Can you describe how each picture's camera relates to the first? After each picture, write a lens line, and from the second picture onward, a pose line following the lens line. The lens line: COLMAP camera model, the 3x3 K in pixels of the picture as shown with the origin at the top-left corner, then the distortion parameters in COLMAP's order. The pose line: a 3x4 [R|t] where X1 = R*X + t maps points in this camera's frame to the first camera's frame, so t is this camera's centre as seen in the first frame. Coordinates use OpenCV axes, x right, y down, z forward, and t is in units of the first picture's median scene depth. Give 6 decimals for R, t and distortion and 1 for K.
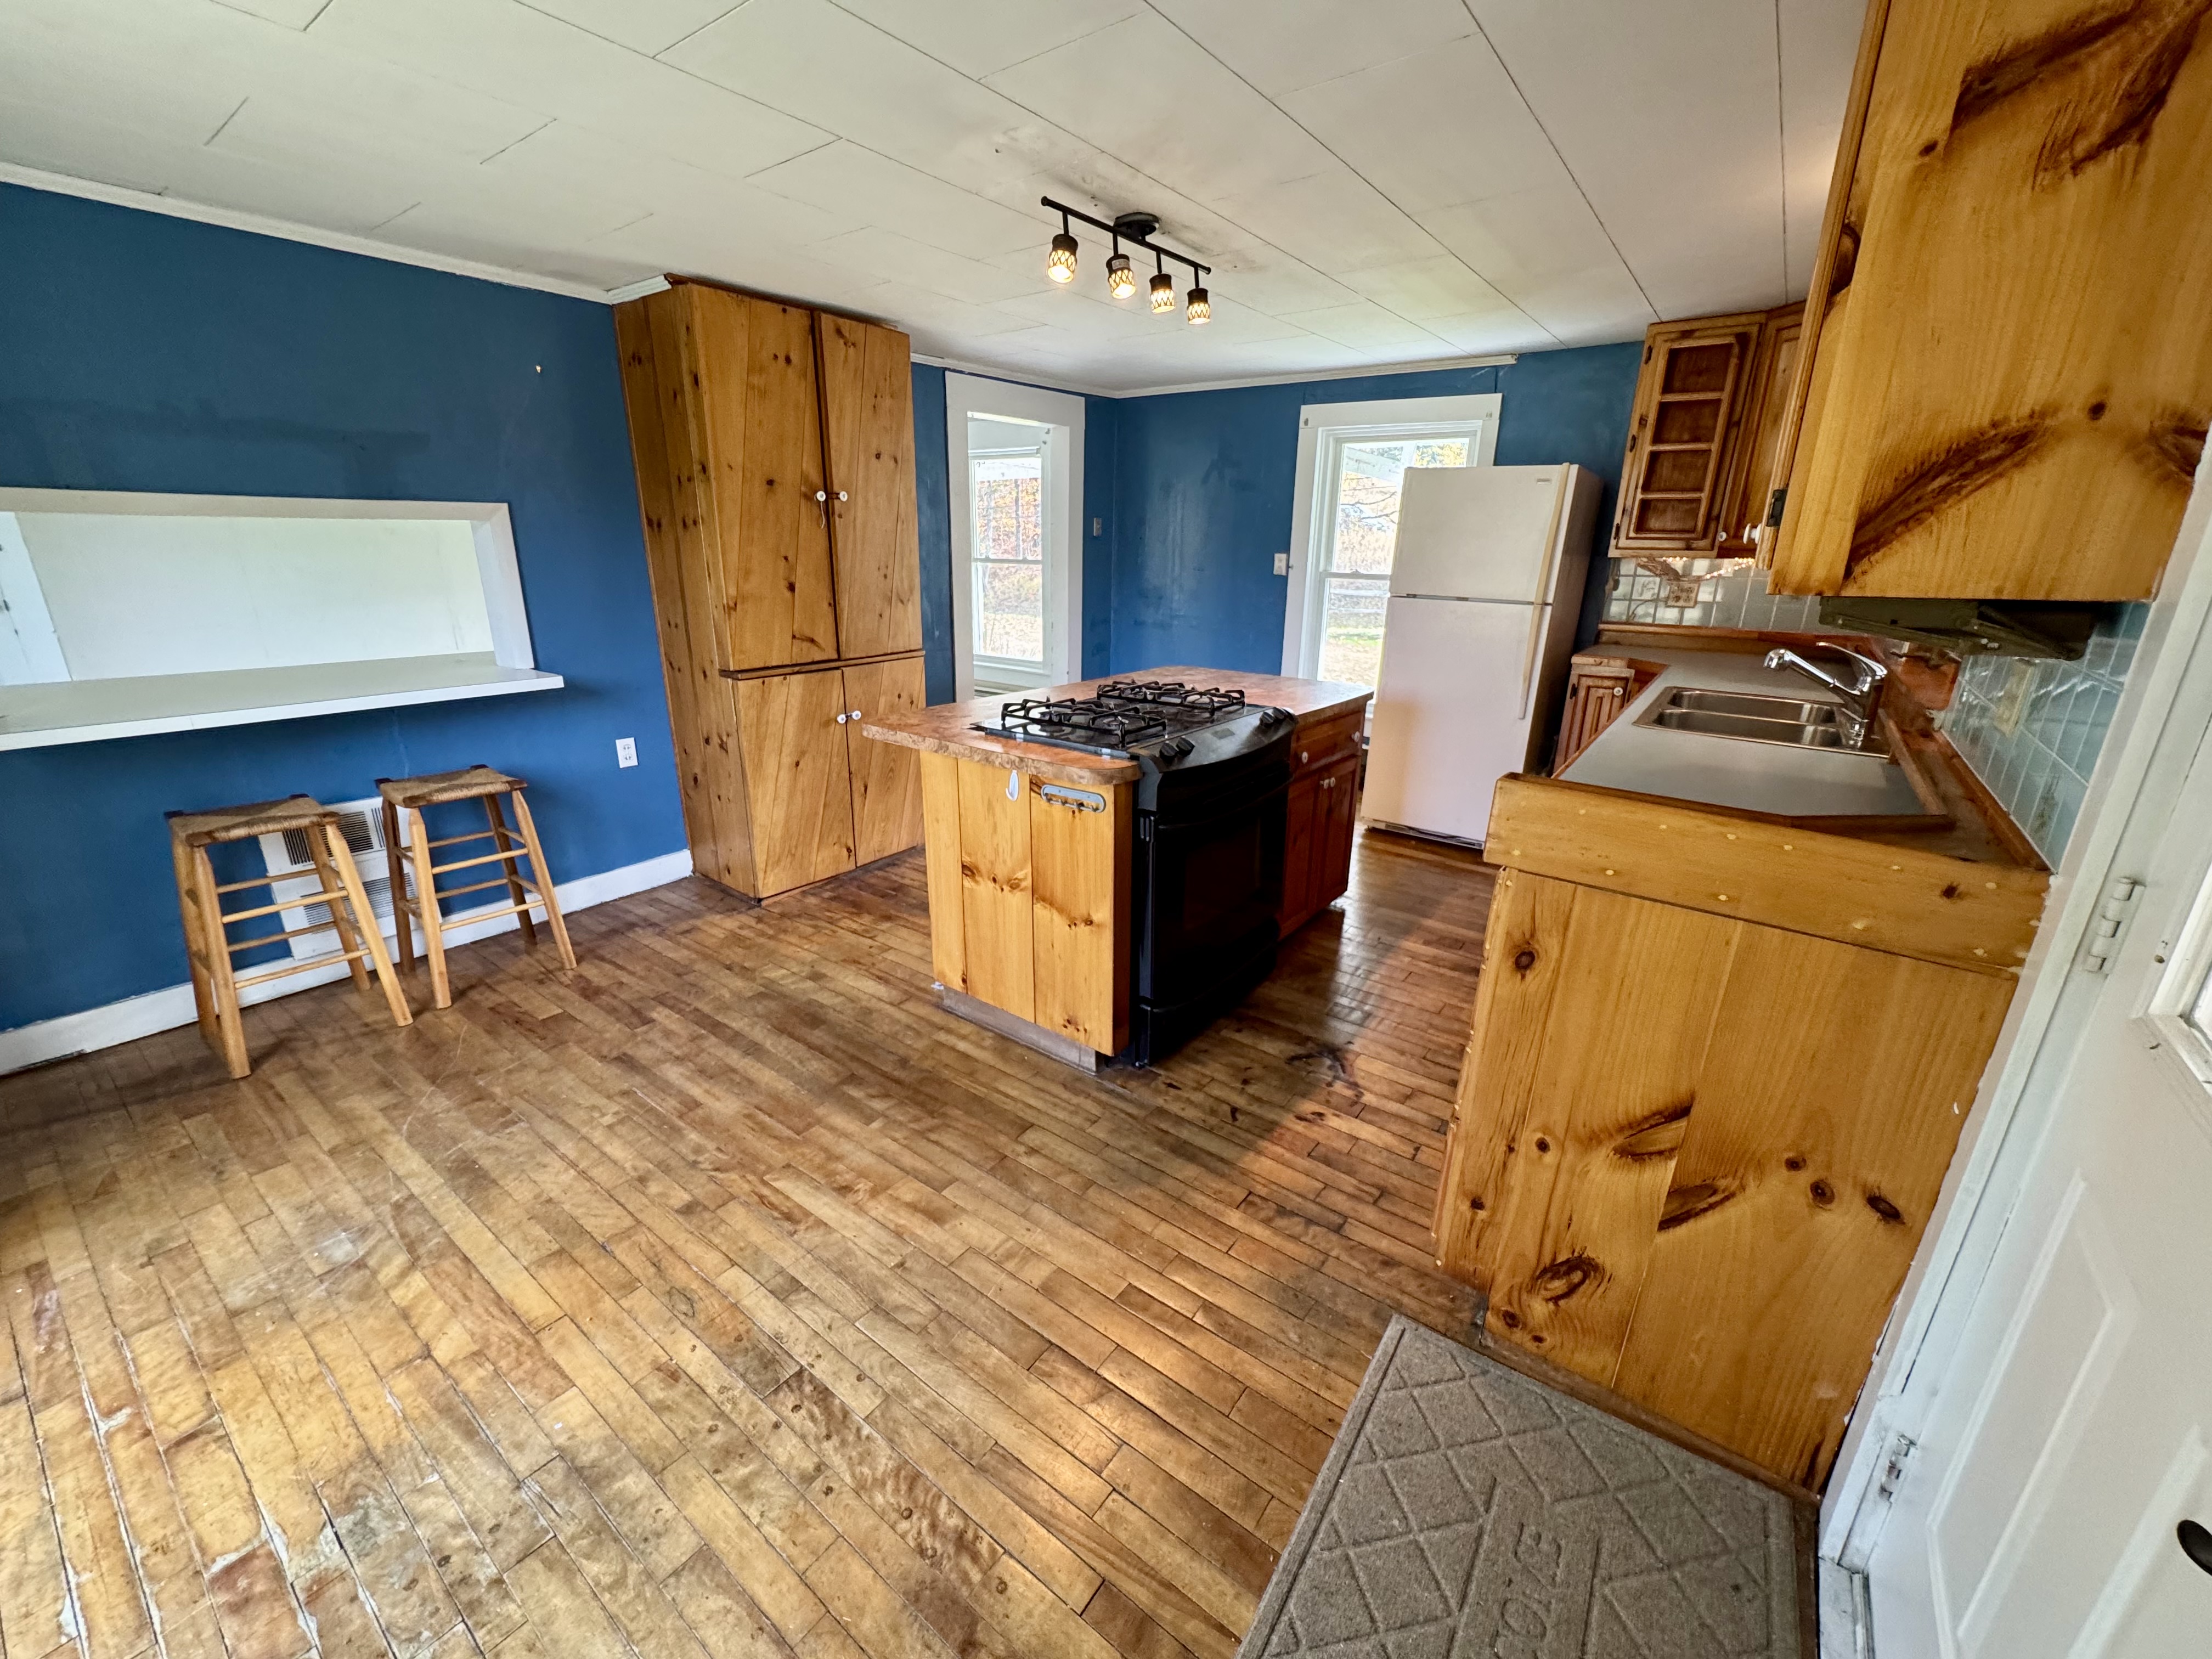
lens RADIAL K [[877.0, 0, 1101.2], [0, 877.0, 825.9], [0, 0, 1]] dist [-0.015158, 0.003192]
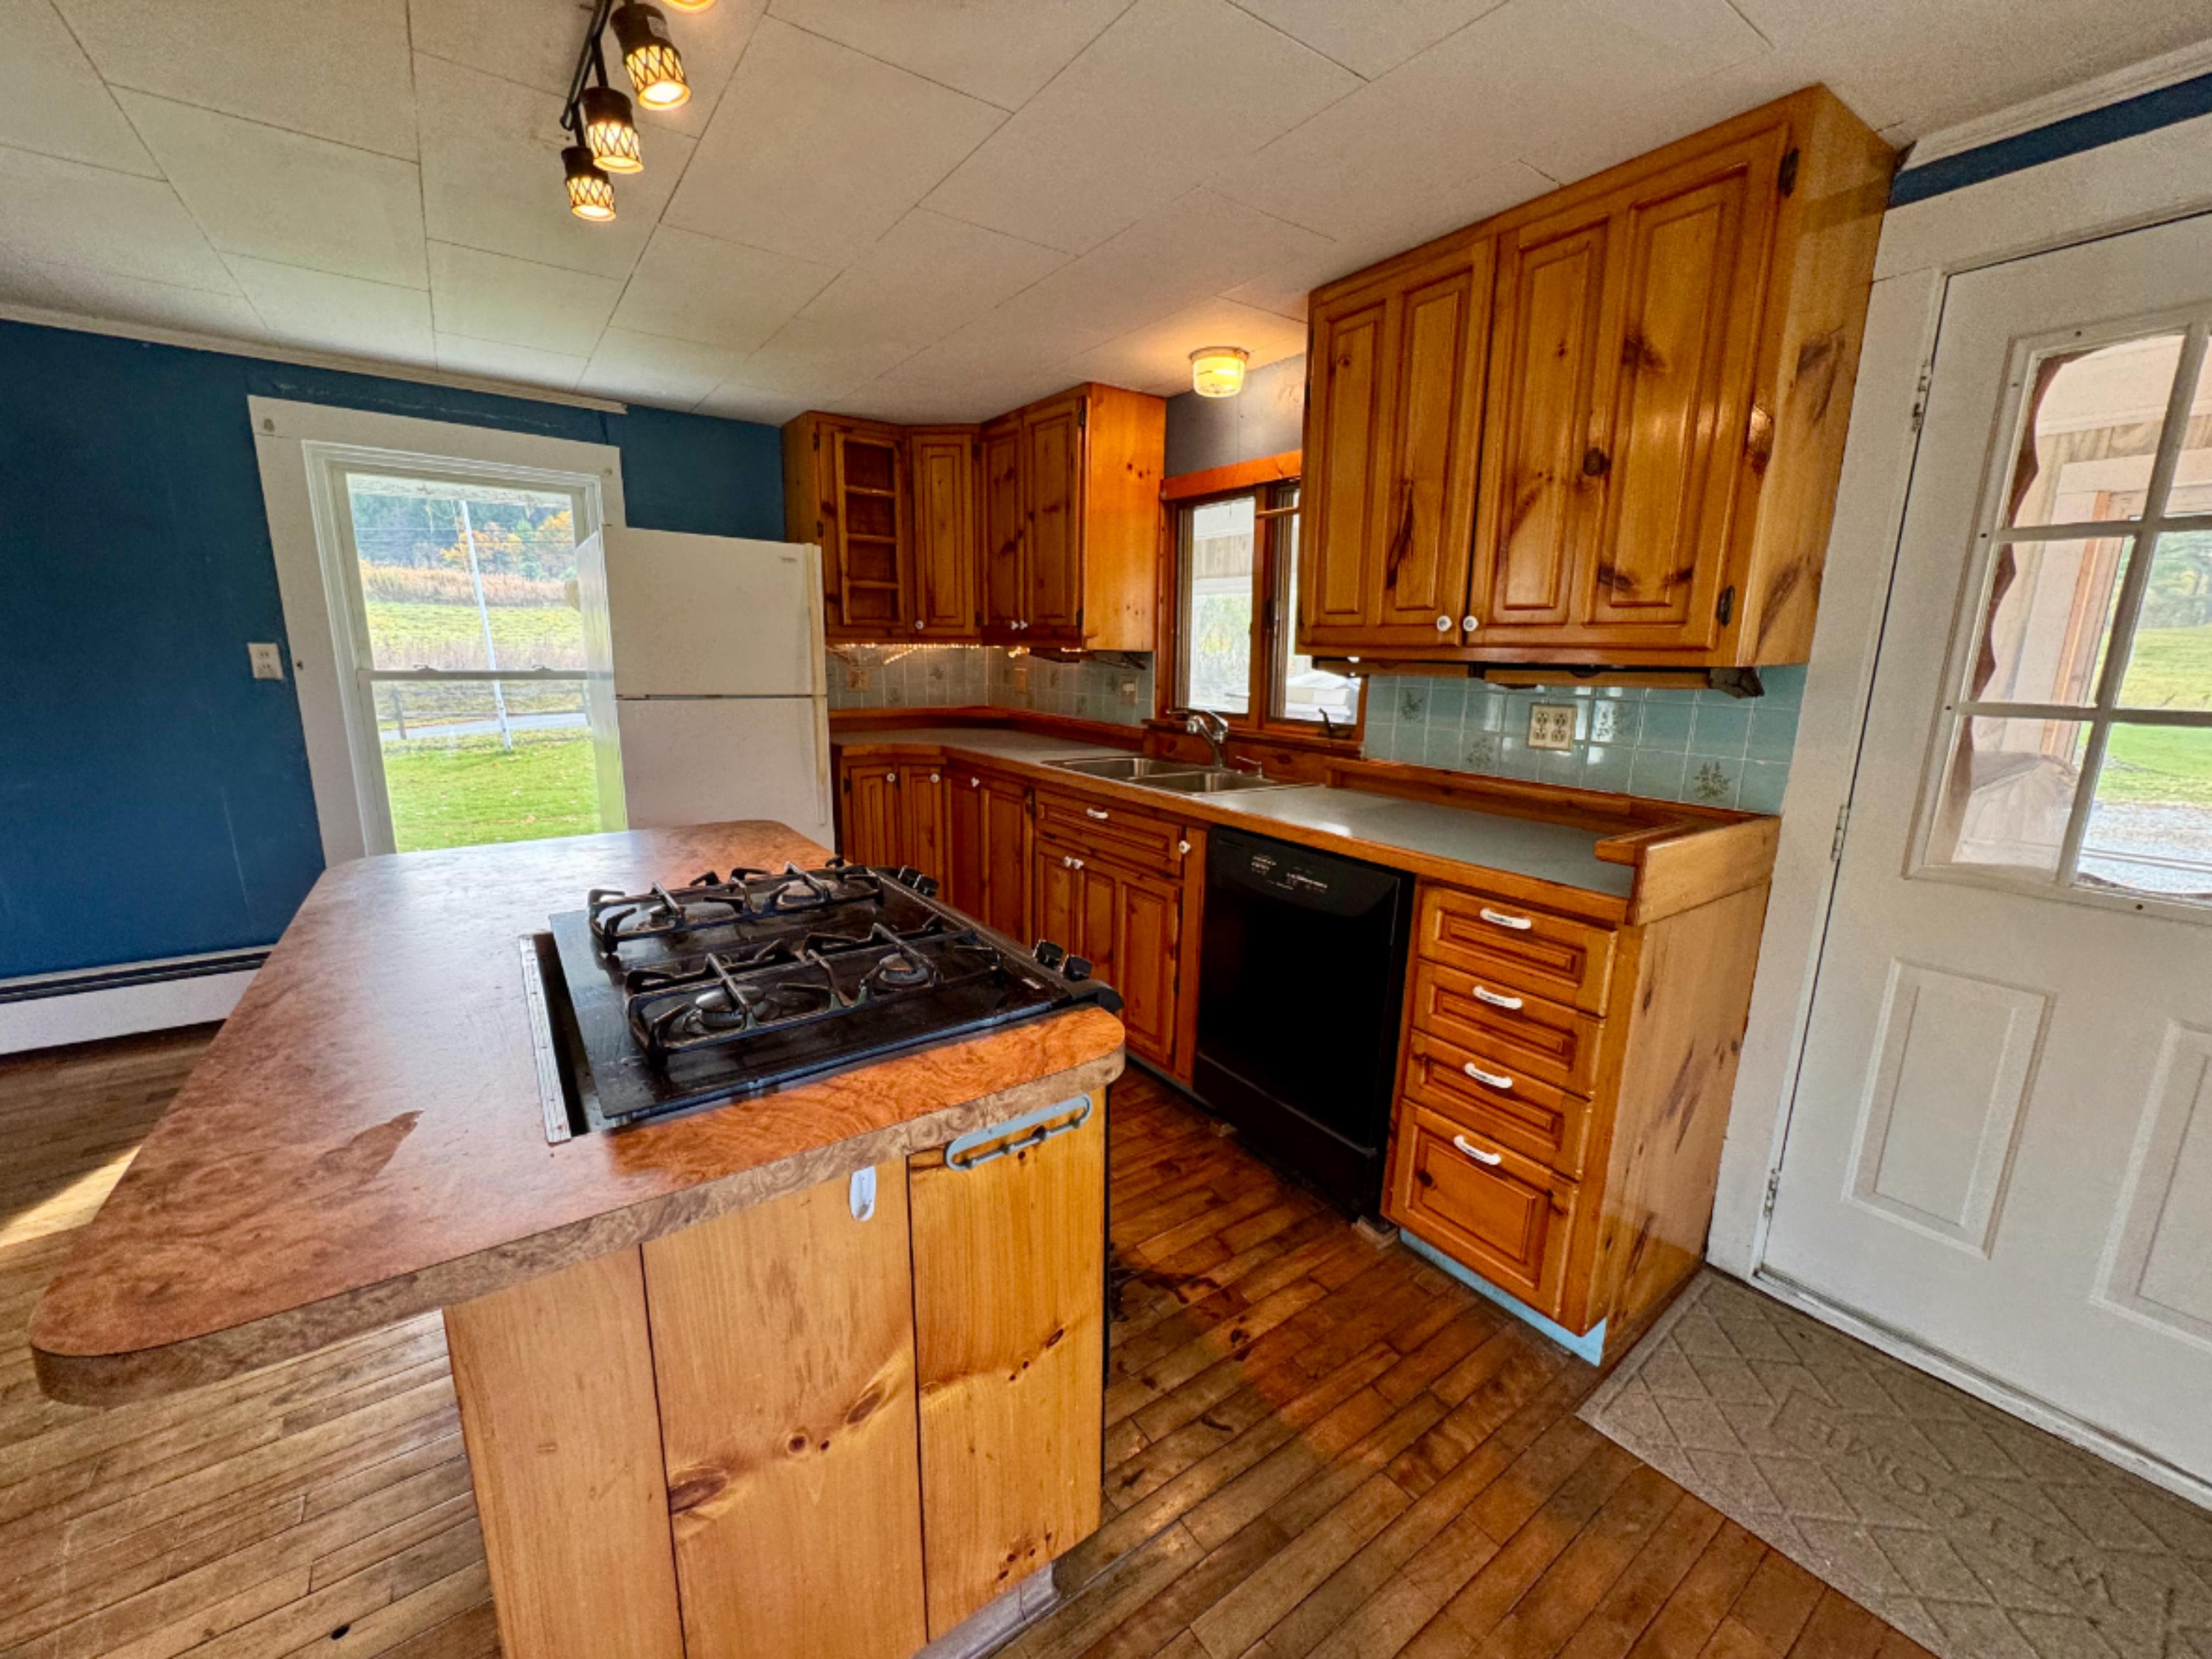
lens RADIAL K [[873.7, 0, 1106.0], [0, 873.7, 829.5], [0, 0, 1]] dist [0.001011, -0.000011]
pose [[0.301442, -0.200864, 0.932087, -0.386720], [0.284919, 0.951870, 0.112983, -0.204733], [-0.909920, 0.231511, 0.344164, 0.658201]]
